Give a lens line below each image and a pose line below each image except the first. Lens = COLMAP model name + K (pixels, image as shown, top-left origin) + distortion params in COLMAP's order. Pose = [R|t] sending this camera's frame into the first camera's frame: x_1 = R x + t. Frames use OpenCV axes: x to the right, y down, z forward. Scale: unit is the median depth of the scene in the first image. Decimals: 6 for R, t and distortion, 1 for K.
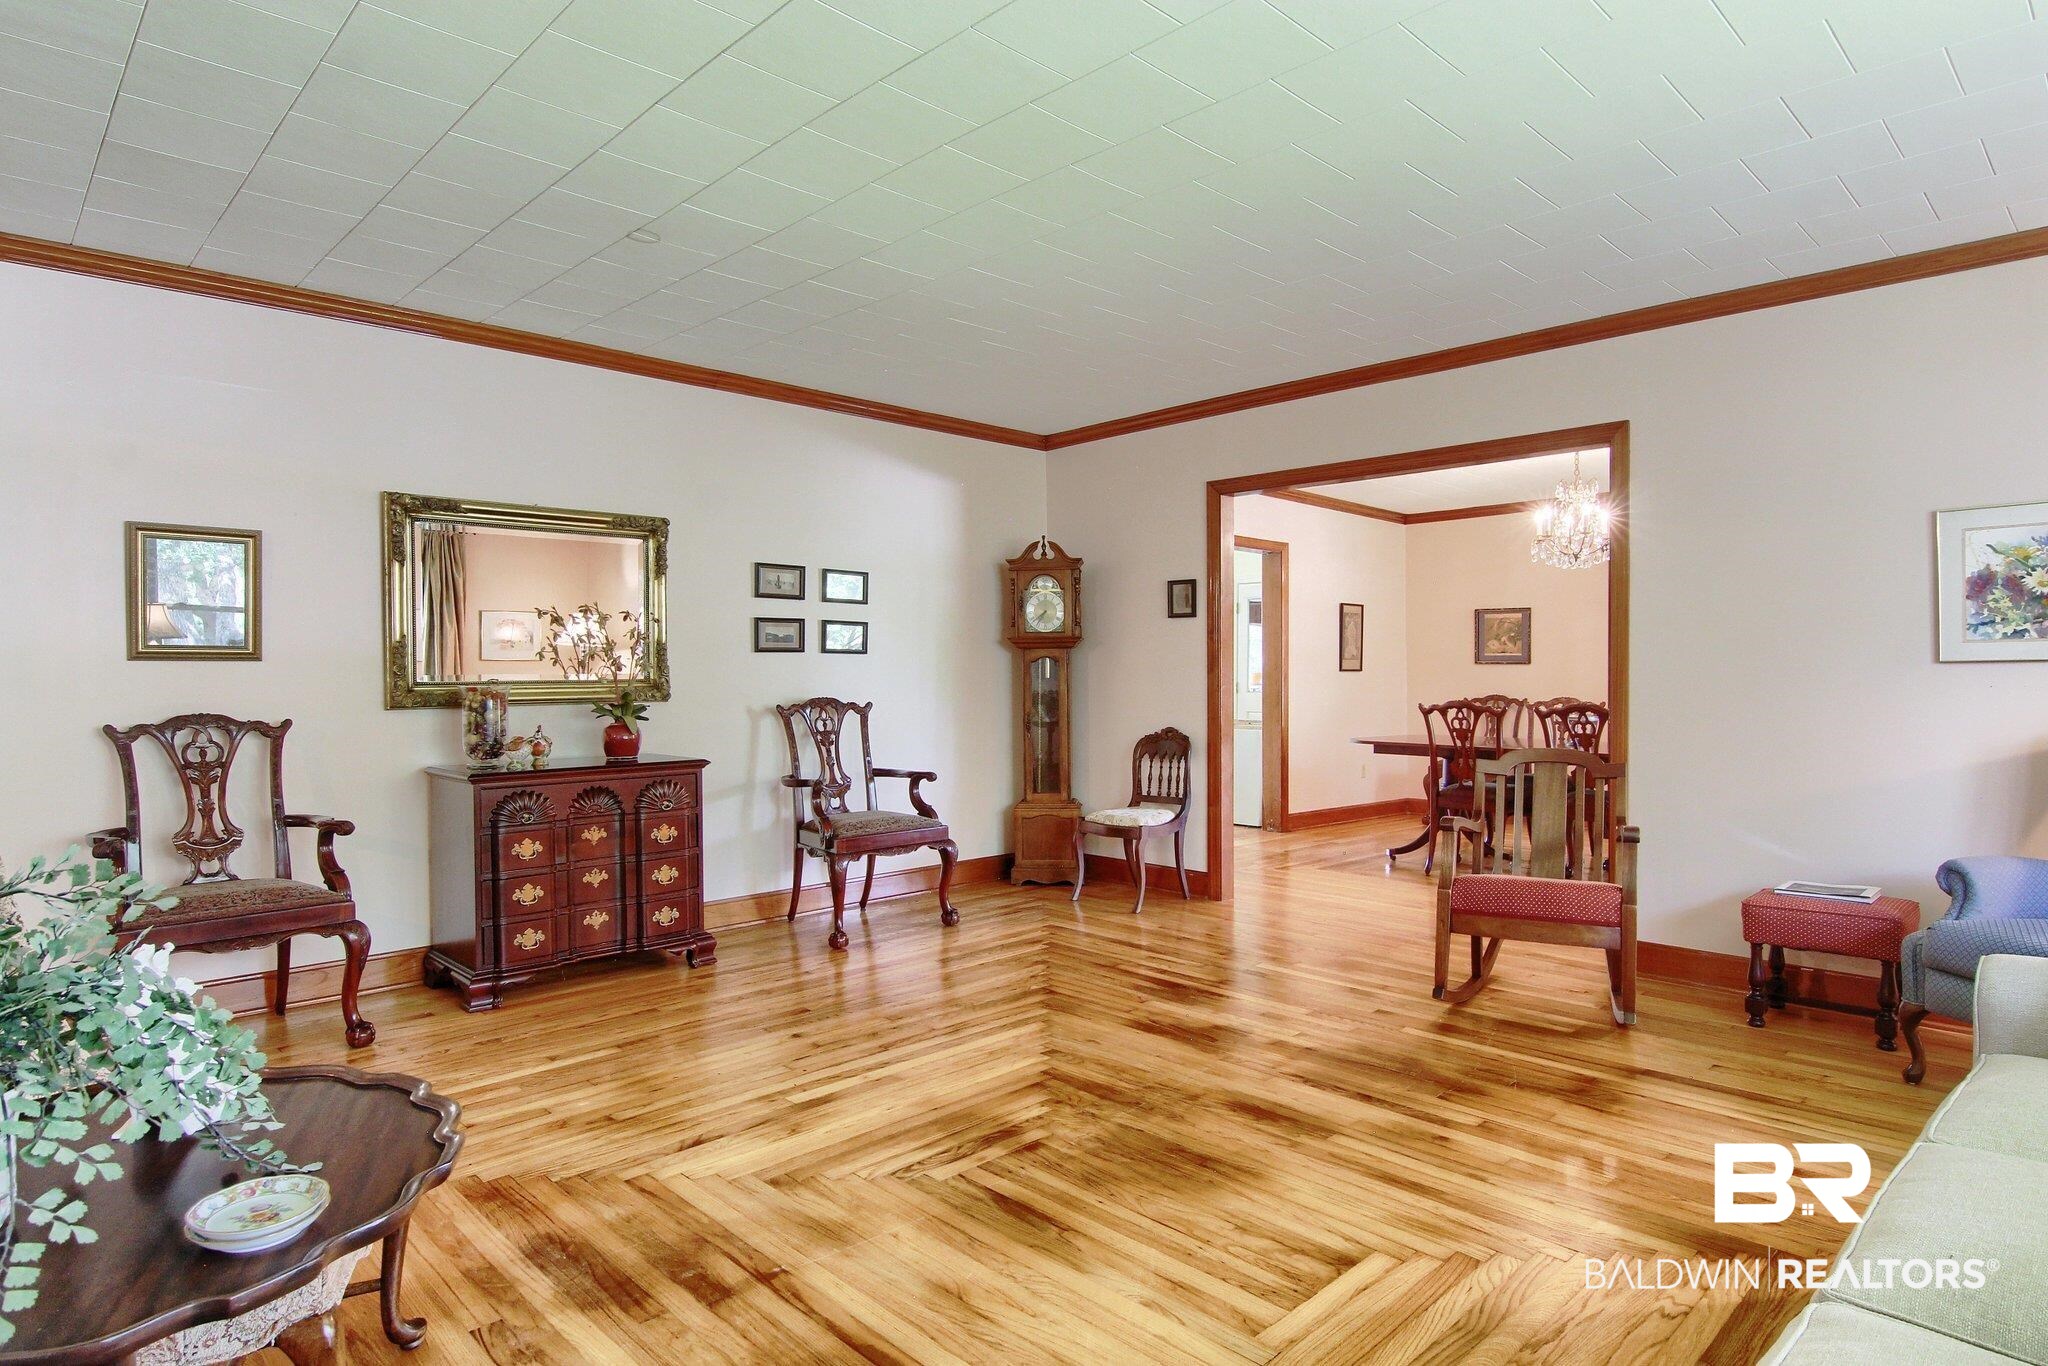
lens RADIAL K [[1137.0, 0, 1033.0], [0, 1137.0, 683.2], [0, 0, 1]] dist [-0.003099, -0.005298]
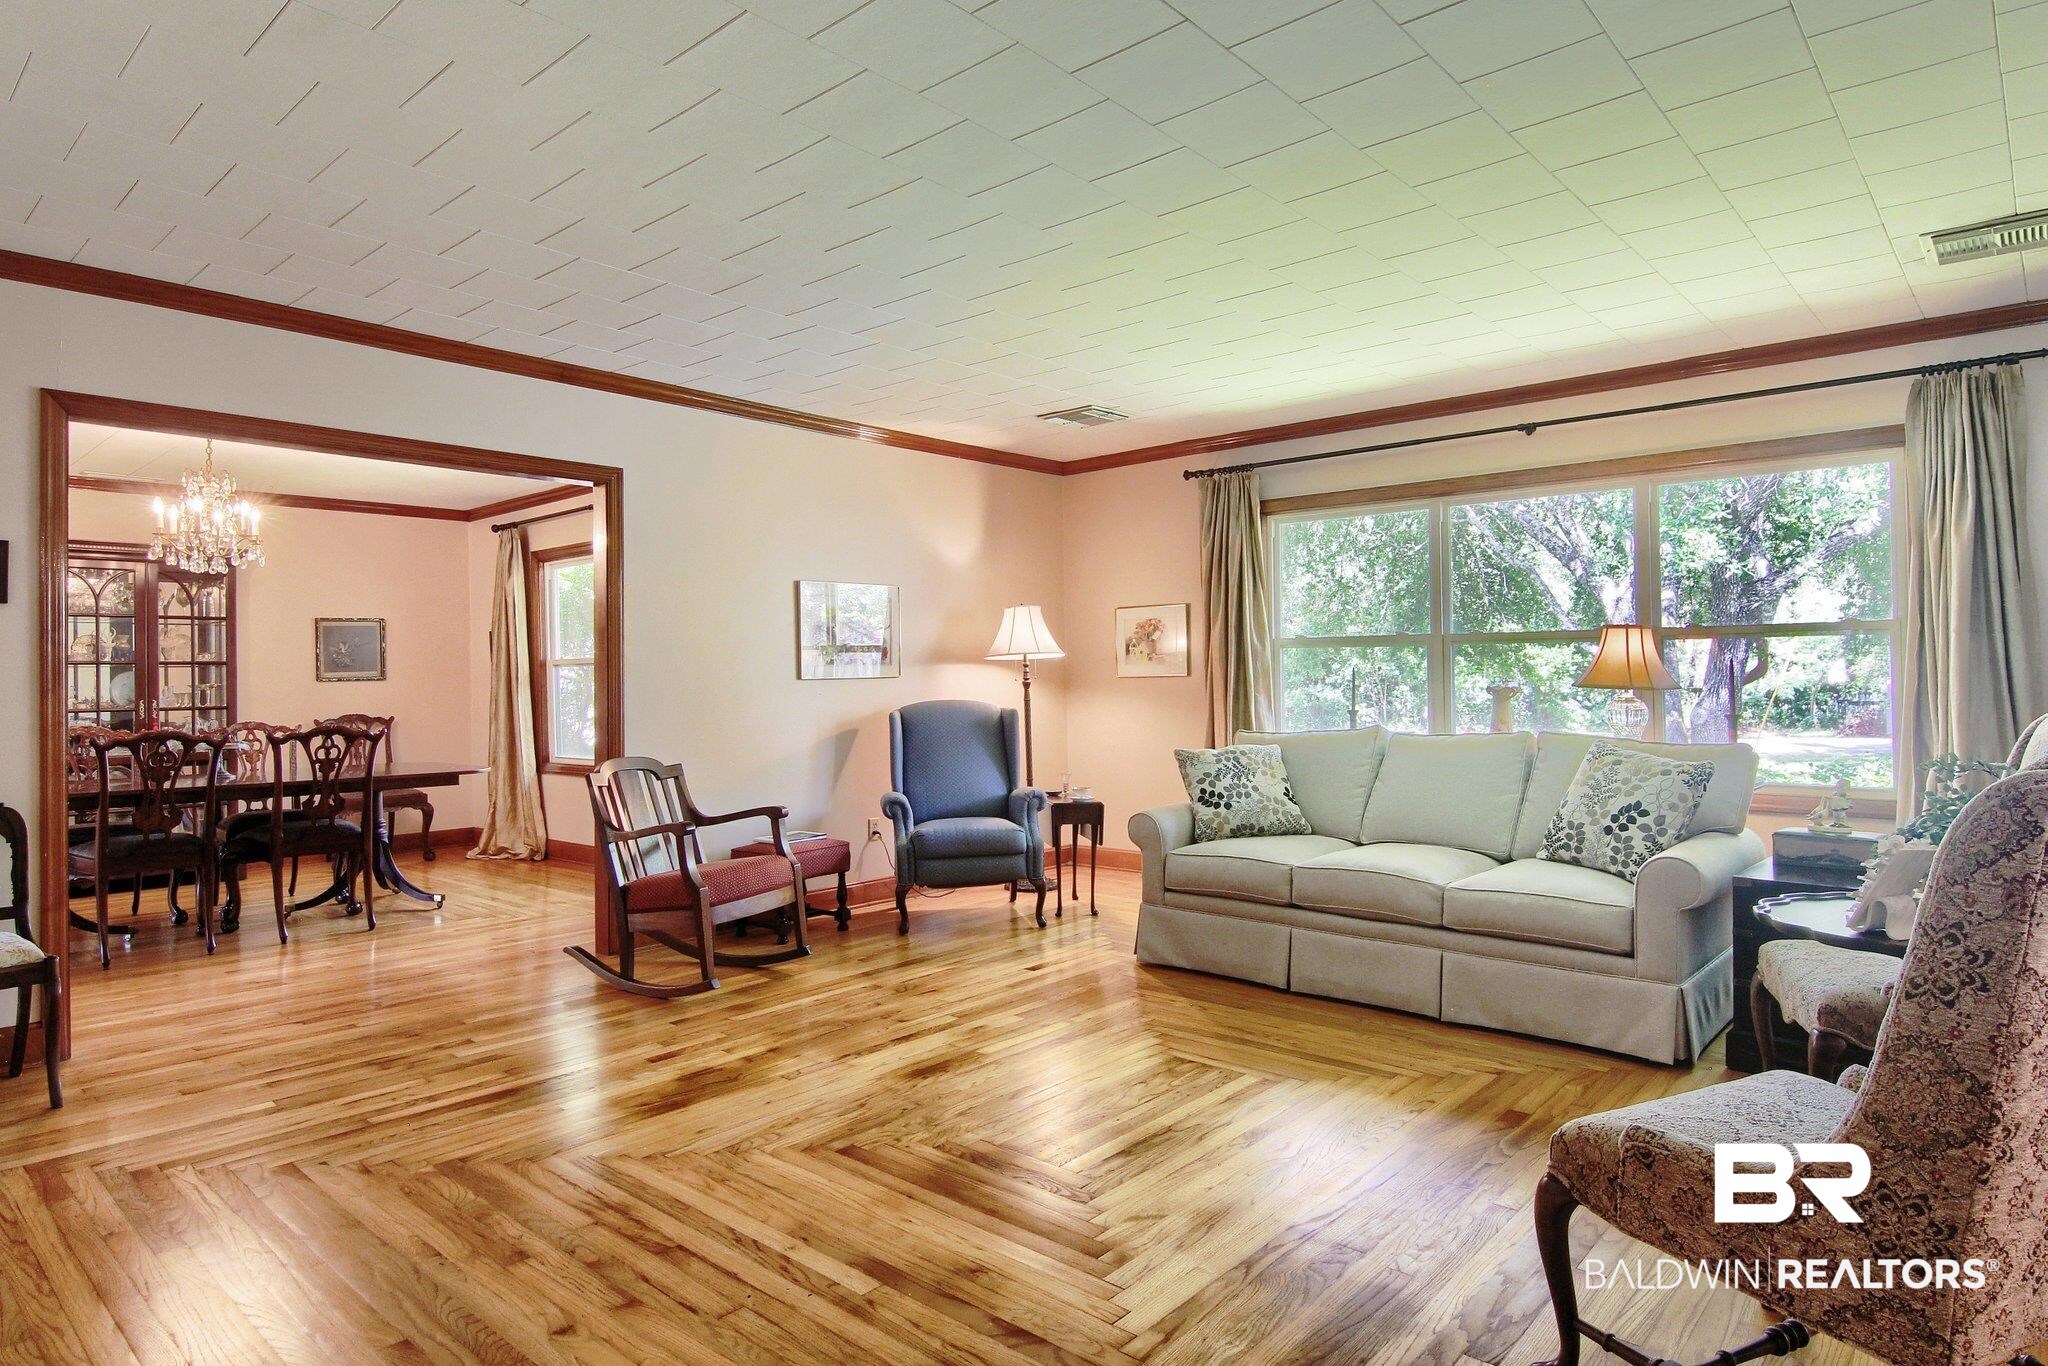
lens RADIAL K [[1137.0, 0, 1045.1], [0, 1137.0, 682.3], [0, 0, 1]] dist [-0.003099, -0.005298]
pose [[-0.067859, 0.001553, 0.997694, -0.764775], [0.021209, 0.999775, -0.000114, -0.008873], [-0.997469, 0.021152, -0.067877, 0.765600]]
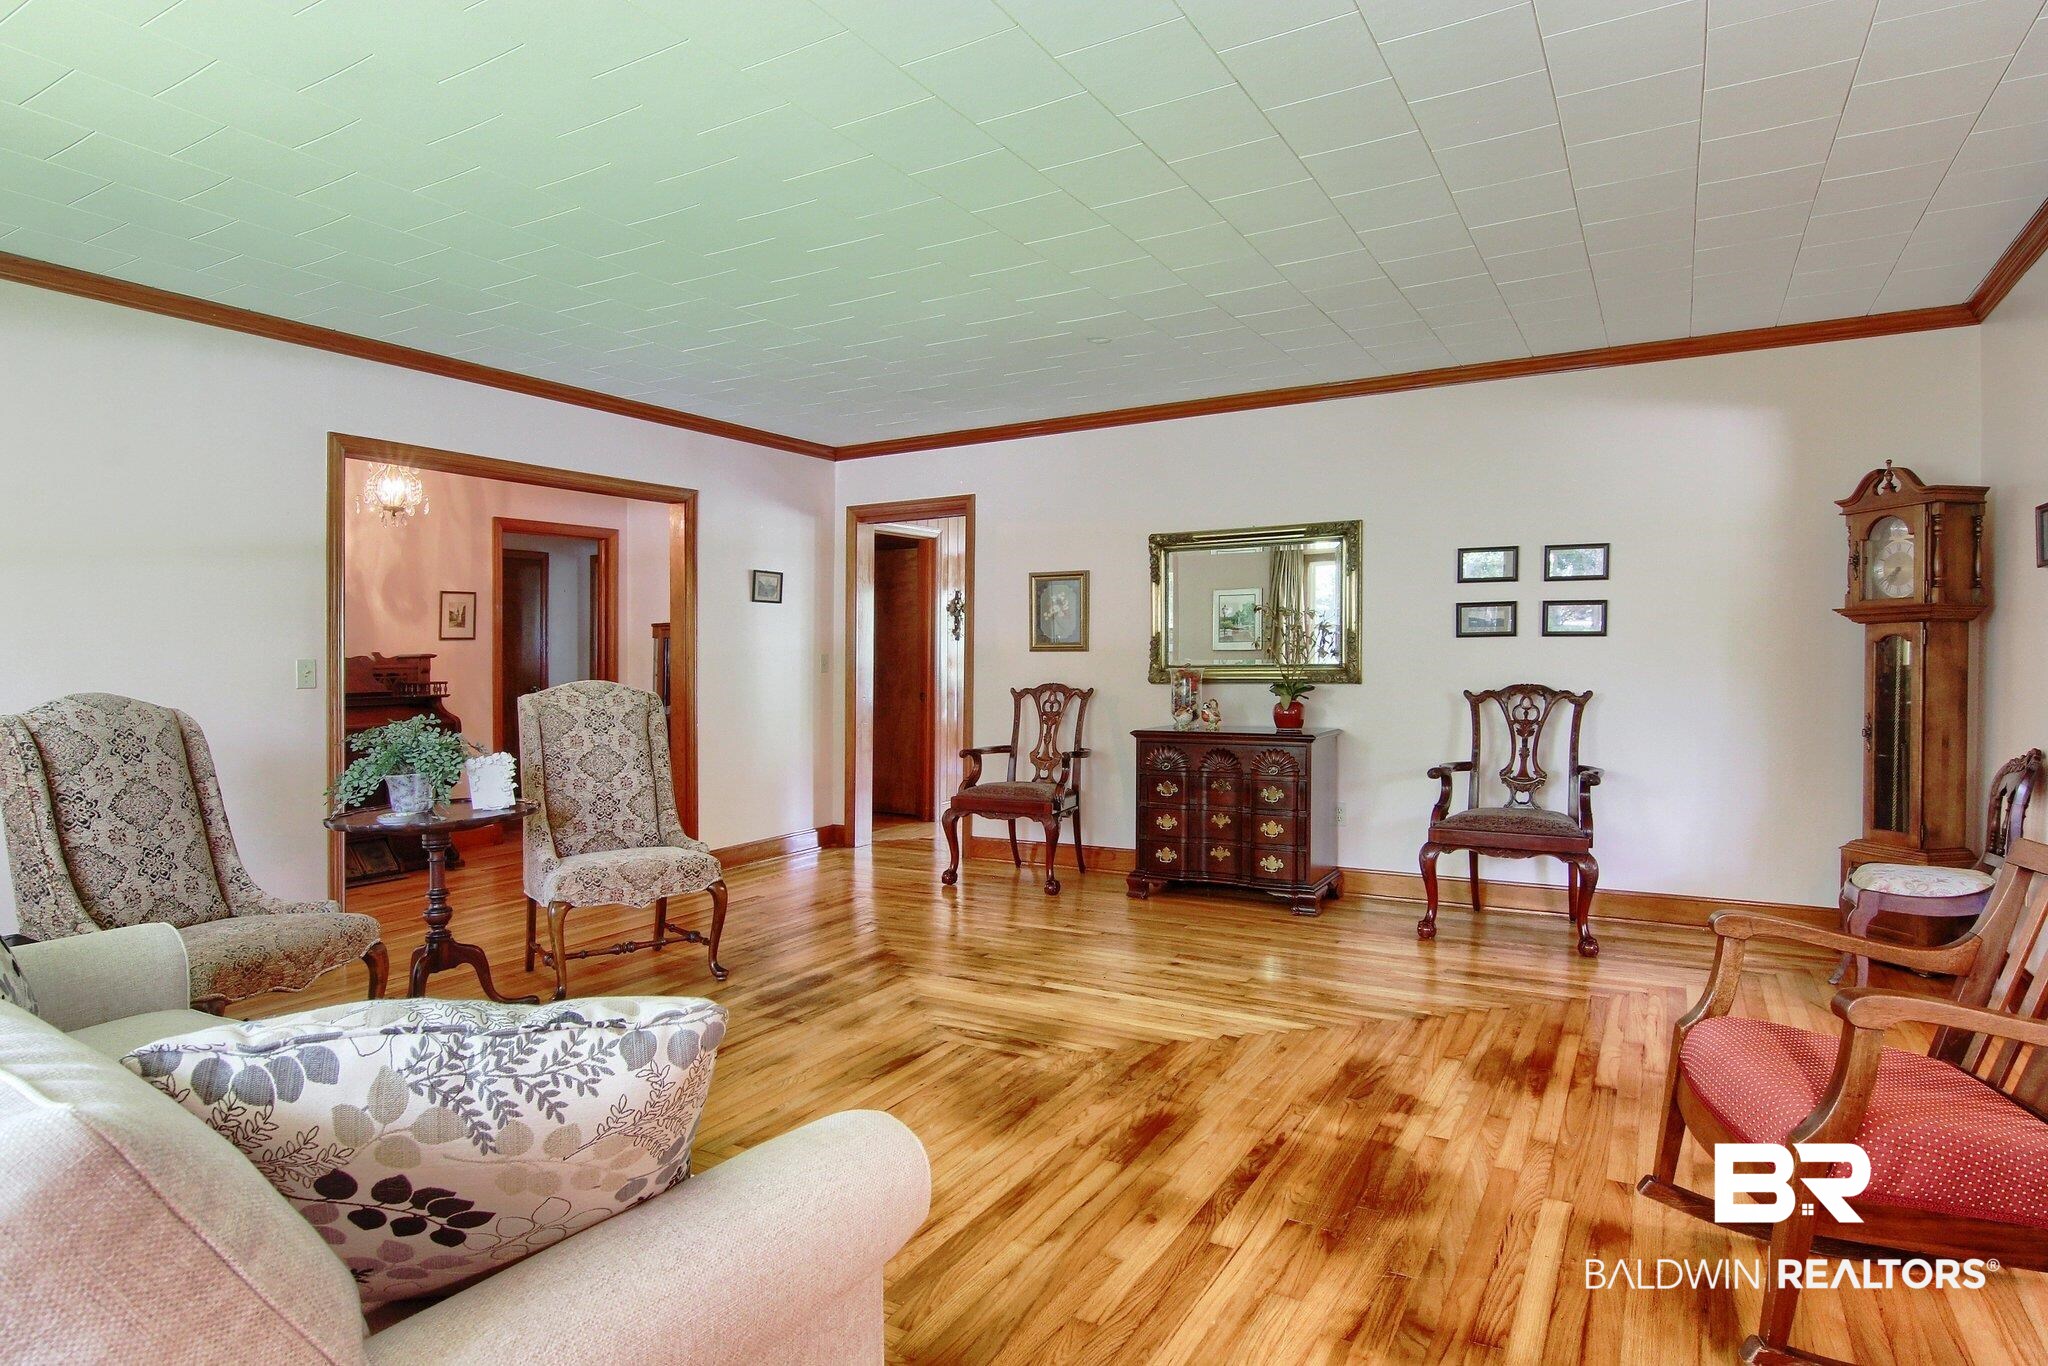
lens RADIAL K [[1137.0, 0, 1054.6], [0, 1137.0, 659.9], [0, 0, 1]] dist [-0.003099, -0.005298]
pose [[0.276017, 0.008334, -0.961117, 0.880686], [-0.002319, 0.999965, 0.008005, -0.020509], [0.961150, 0.000019, 0.276027, 0.526951]]
